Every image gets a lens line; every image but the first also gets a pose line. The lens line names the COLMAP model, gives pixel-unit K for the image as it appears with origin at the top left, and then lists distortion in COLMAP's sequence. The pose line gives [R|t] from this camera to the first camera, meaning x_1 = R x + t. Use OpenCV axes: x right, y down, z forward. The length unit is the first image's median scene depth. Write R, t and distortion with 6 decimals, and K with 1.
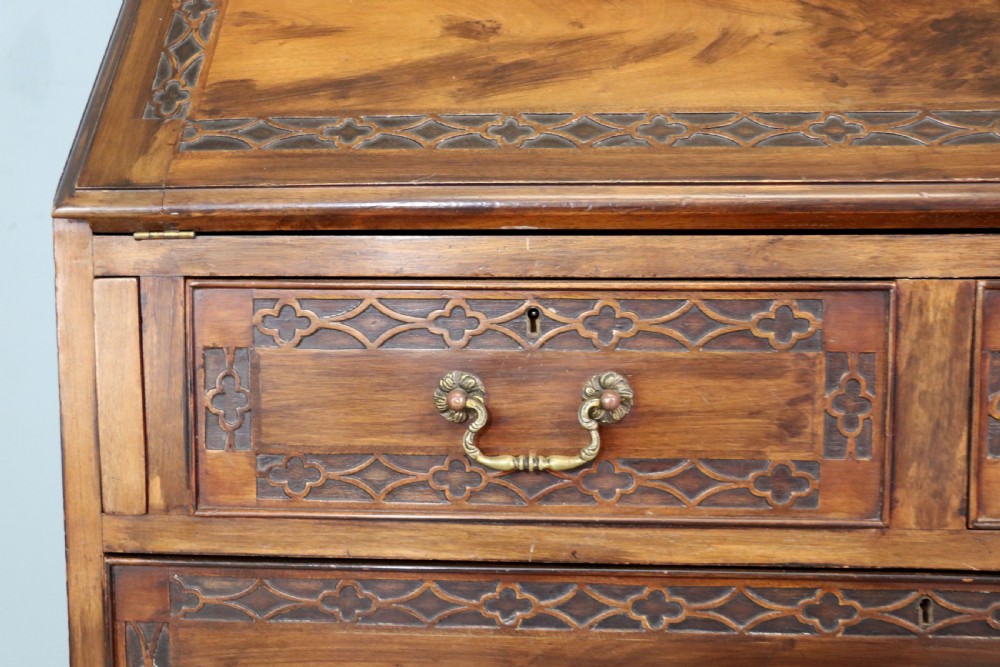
lens RADIAL K [[1213.7, 0, 493.4], [0, 1213.7, 338.3], [0, 0, 1]] dist [-0.000948, 0.000000]
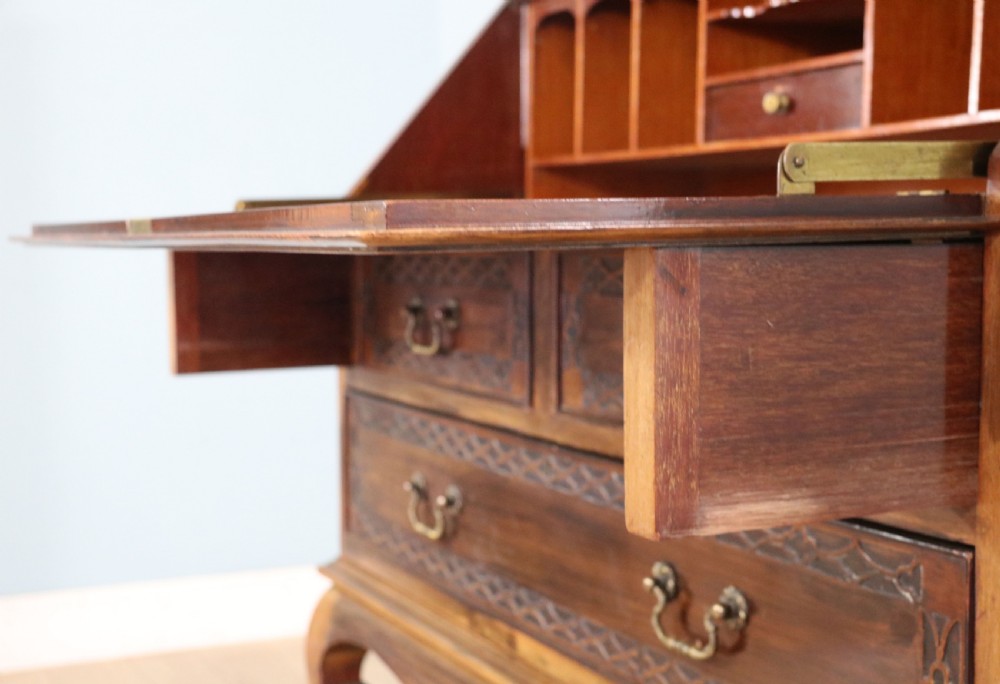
lens RADIAL K [[1409.8, 0, 500.0], [0, 1409.8, 344.1], [0, 0, 1]] dist [0.093332, 0.000000]
pose [[0.521905, 0.067362, -0.850340, 1.747006], [-0.084145, 0.996081, 0.027262, 0.030772], [0.848843, 0.057324, 0.525527, 0.032876]]
